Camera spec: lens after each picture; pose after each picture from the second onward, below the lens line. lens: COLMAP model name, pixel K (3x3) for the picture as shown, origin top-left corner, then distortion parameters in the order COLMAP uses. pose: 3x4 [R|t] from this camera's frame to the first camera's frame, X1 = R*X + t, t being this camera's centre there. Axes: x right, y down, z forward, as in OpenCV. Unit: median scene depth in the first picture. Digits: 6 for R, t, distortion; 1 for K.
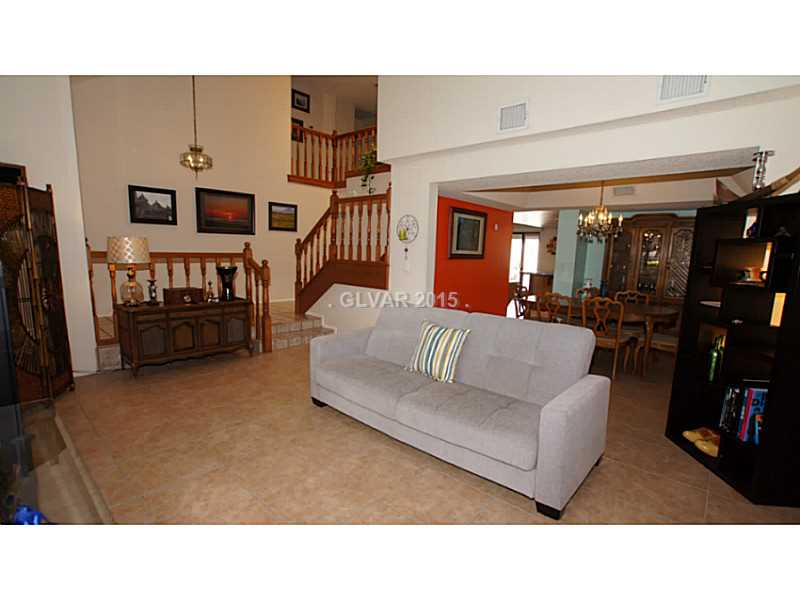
lens RADIAL K [[373.2, 0, 398.7], [0, 373.2, 302.4], [0, 0, 1]] dist [0.001130, 0.000052]
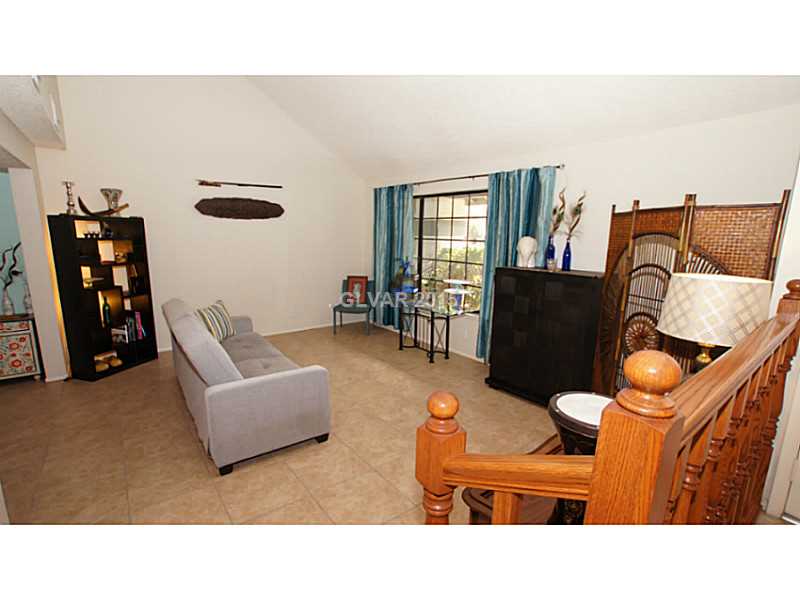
lens RADIAL K [[373.2, 0, 400.6], [0, 373.2, 302.6], [0, 0, 1]] dist [0.001130, 0.000052]
pose [[-0.980195, -0.076129, 0.182818, -0.294561], [-0.012614, 0.945283, 0.326007, -0.172684], [-0.197633, 0.317244, -0.927522, 0.928333]]
